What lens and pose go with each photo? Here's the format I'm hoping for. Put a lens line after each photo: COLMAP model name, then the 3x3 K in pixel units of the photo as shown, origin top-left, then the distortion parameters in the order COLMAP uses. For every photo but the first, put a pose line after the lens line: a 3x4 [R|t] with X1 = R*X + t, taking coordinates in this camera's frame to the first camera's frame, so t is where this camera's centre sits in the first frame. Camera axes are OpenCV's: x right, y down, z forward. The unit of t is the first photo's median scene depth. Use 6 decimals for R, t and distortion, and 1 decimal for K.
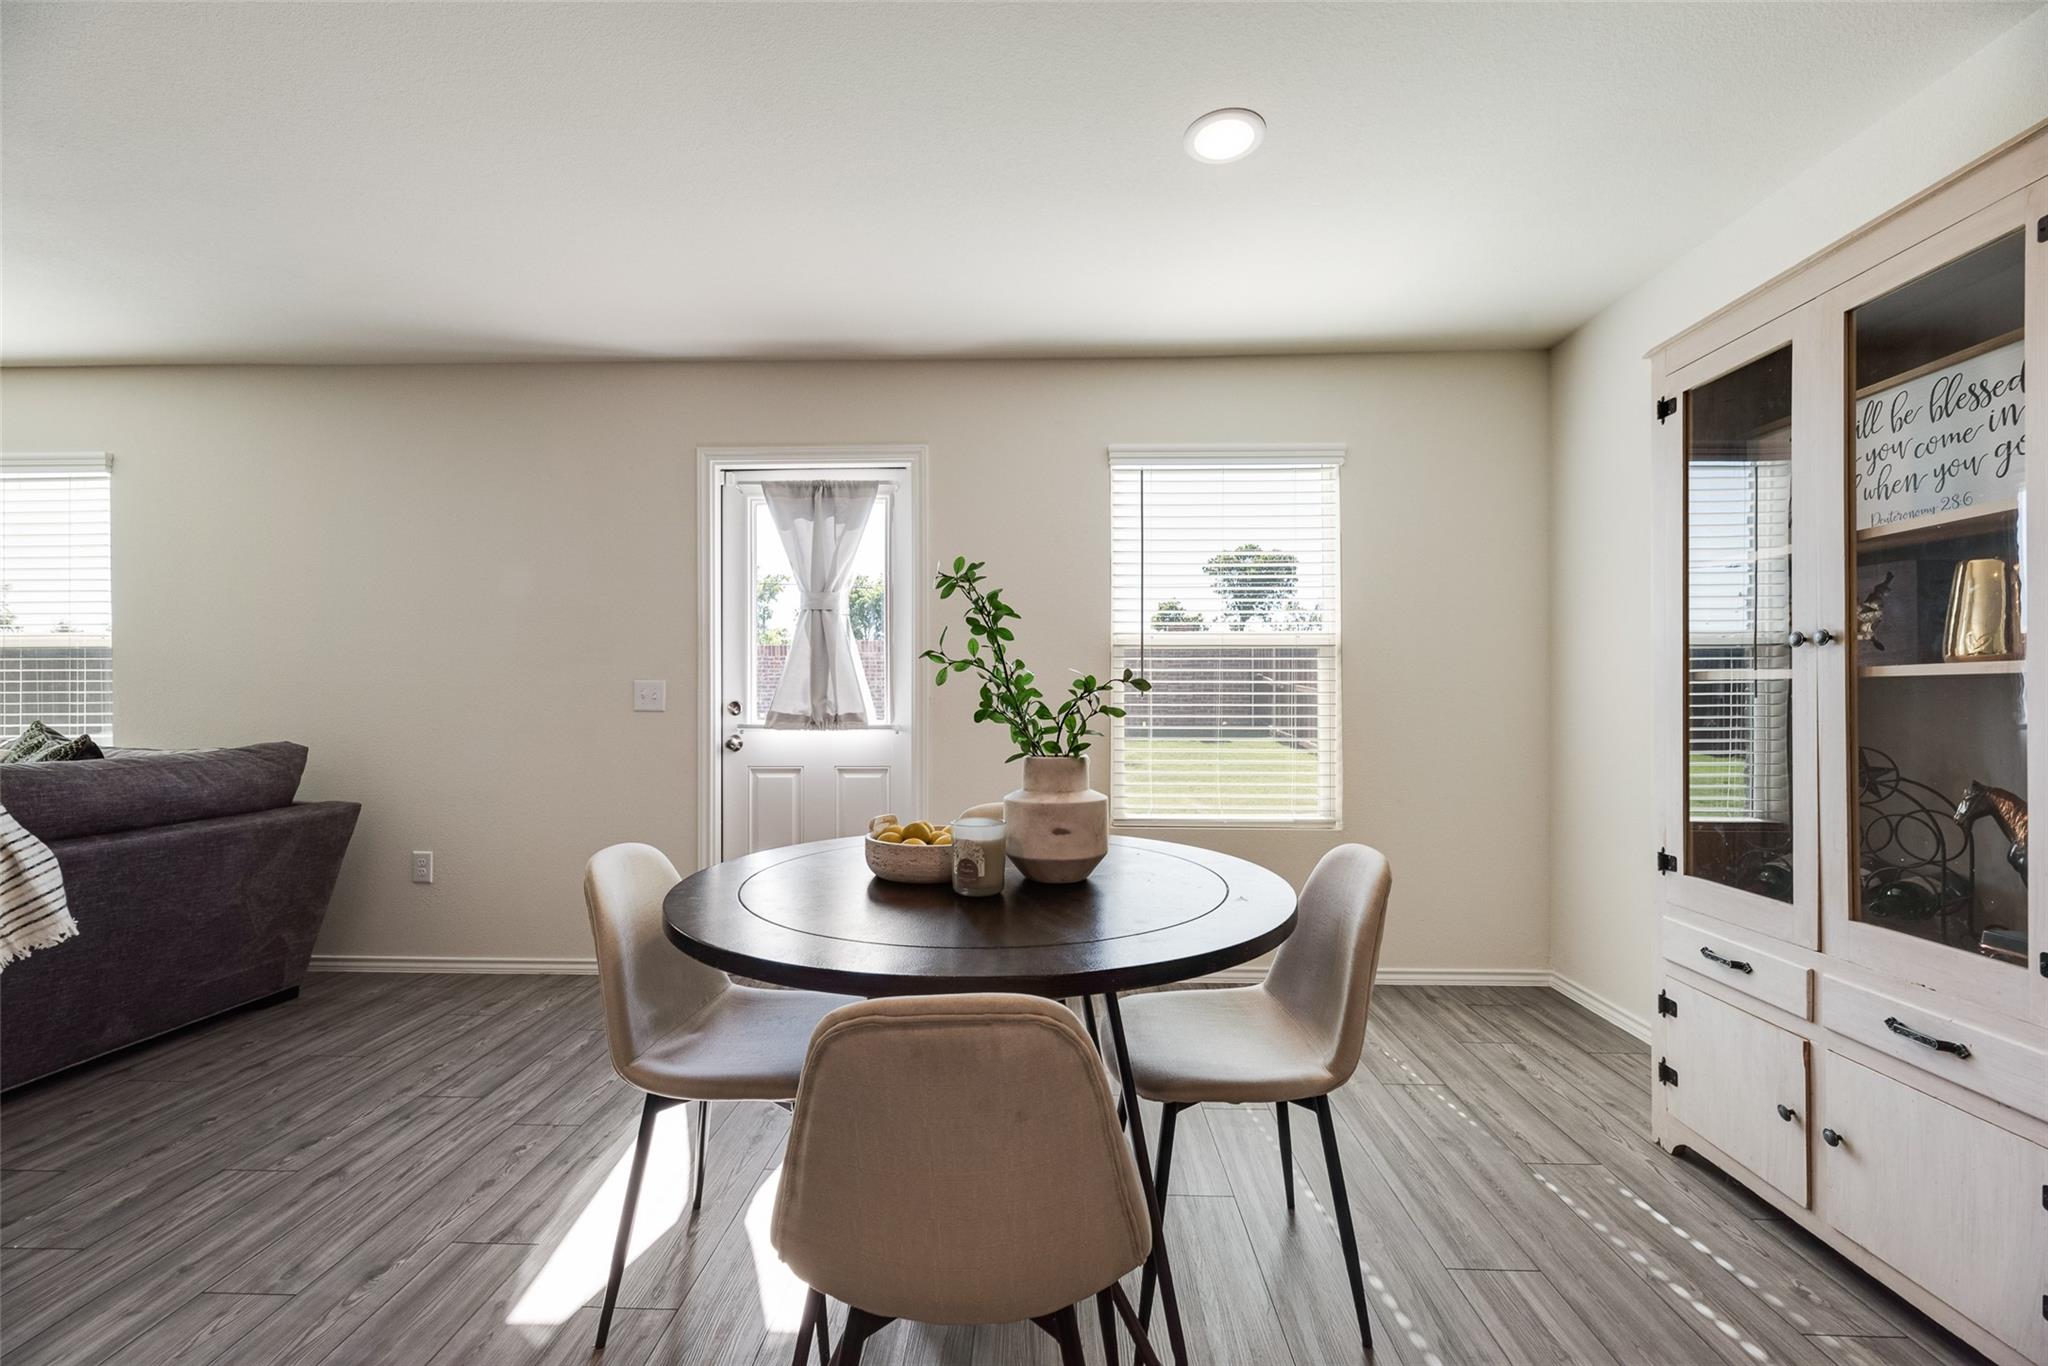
lens RADIAL K [[830.0, 0, 1023.0], [0, 830.0, 693.0], [0, 0, 1]] dist [0.002023, -0.000005]
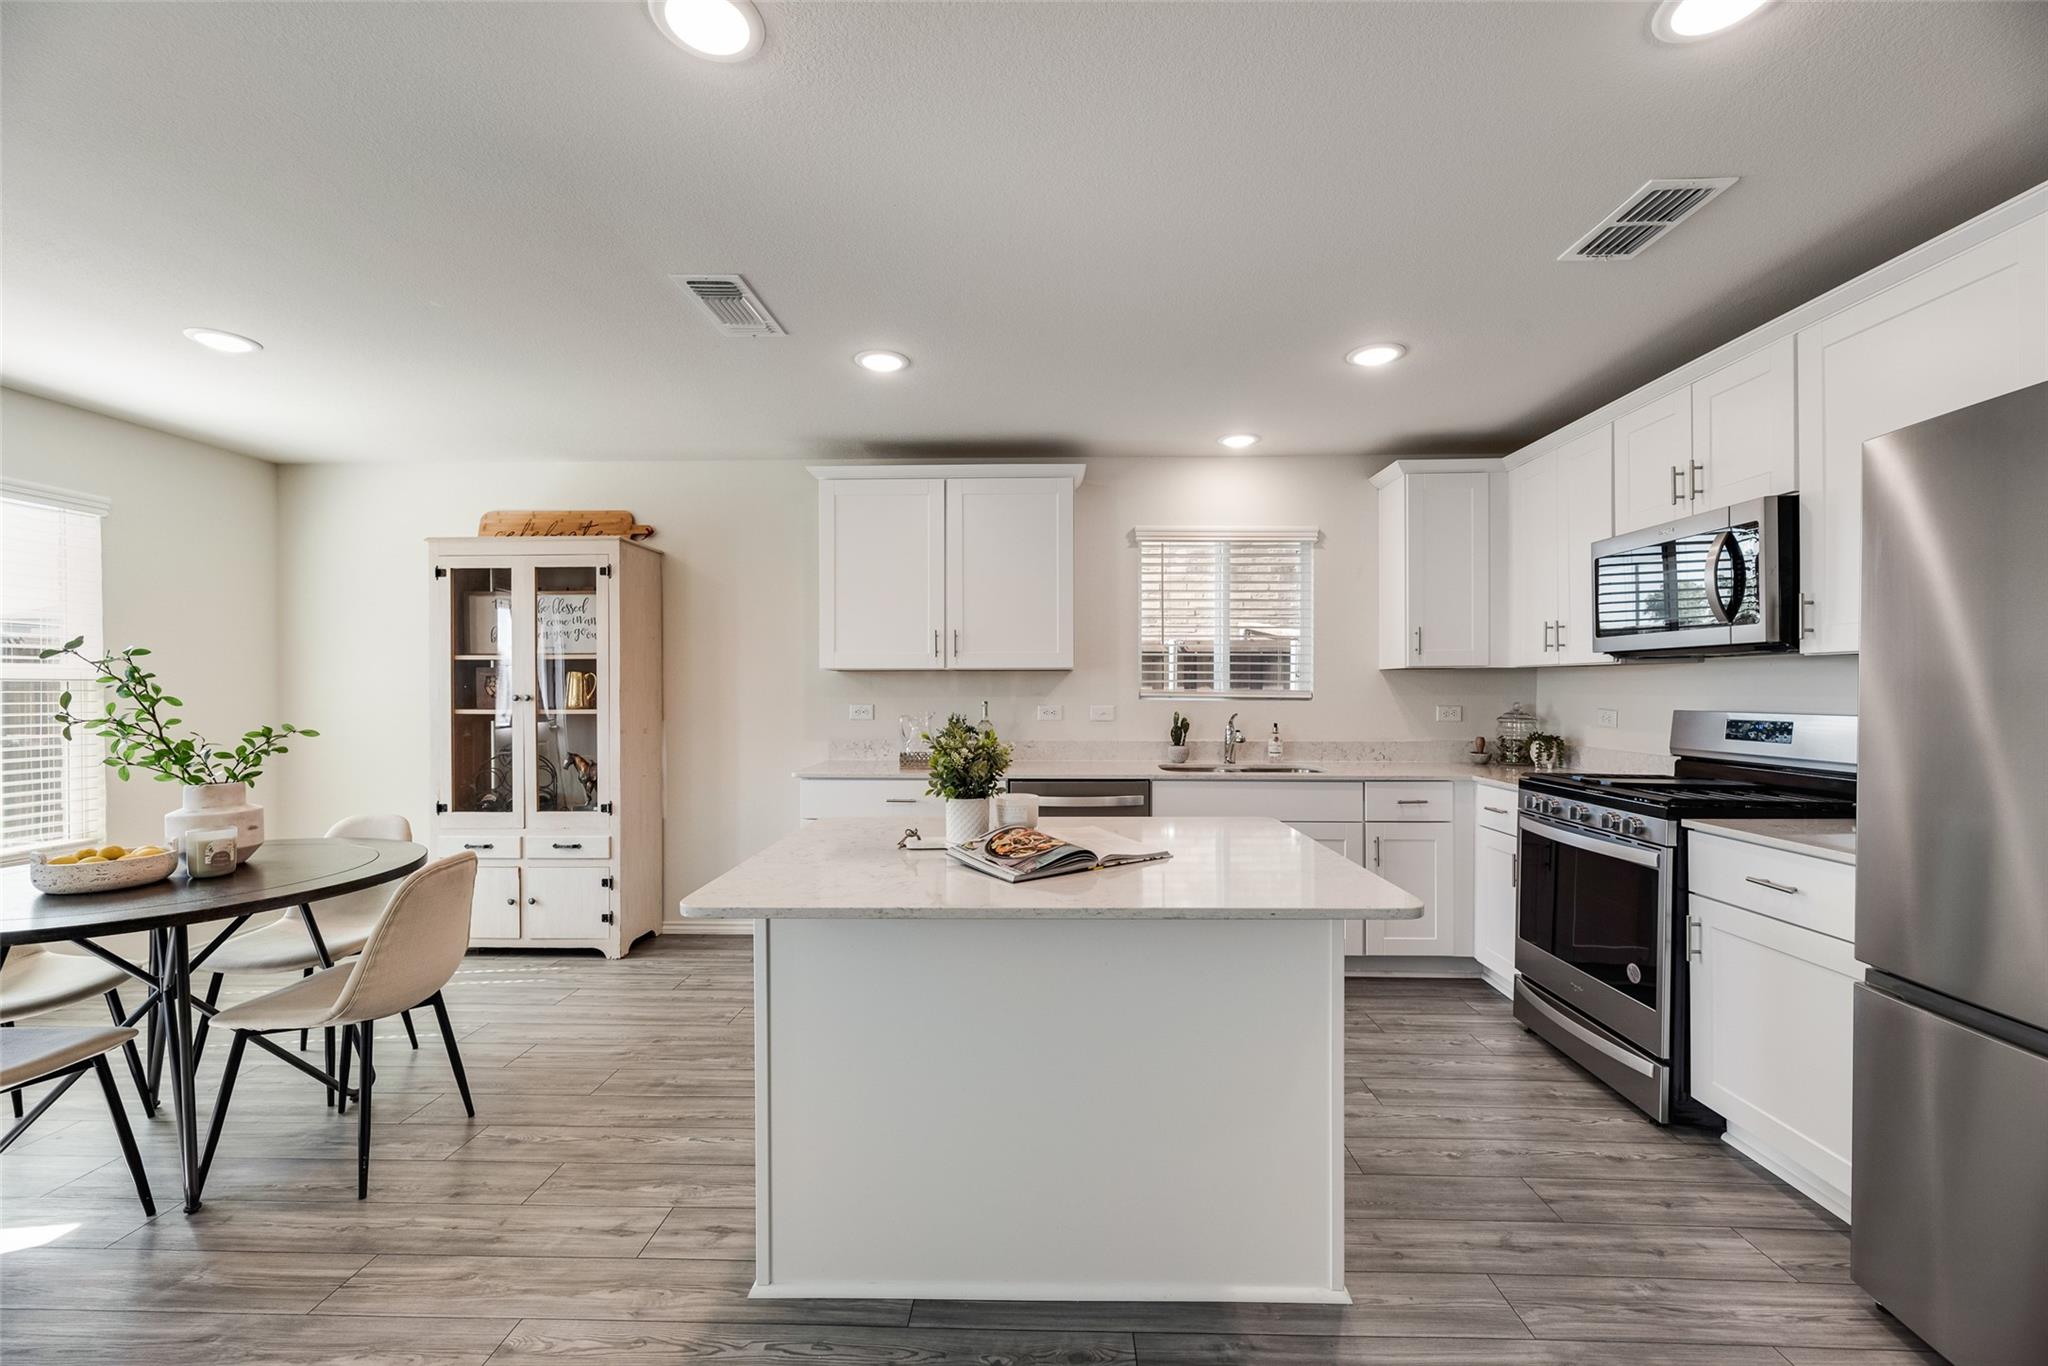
lens RADIAL K [[830.0, 0, 1019.1], [0, 830.0, 689.7], [0, 0, 1]] dist [0.002023, -0.000005]
pose [[0.004665, -0.001381, 0.999988, -1.415986], [0.000391, 0.999999, 0.001379, -0.090846], [-0.999989, 0.000384, 0.004665, -0.434277]]
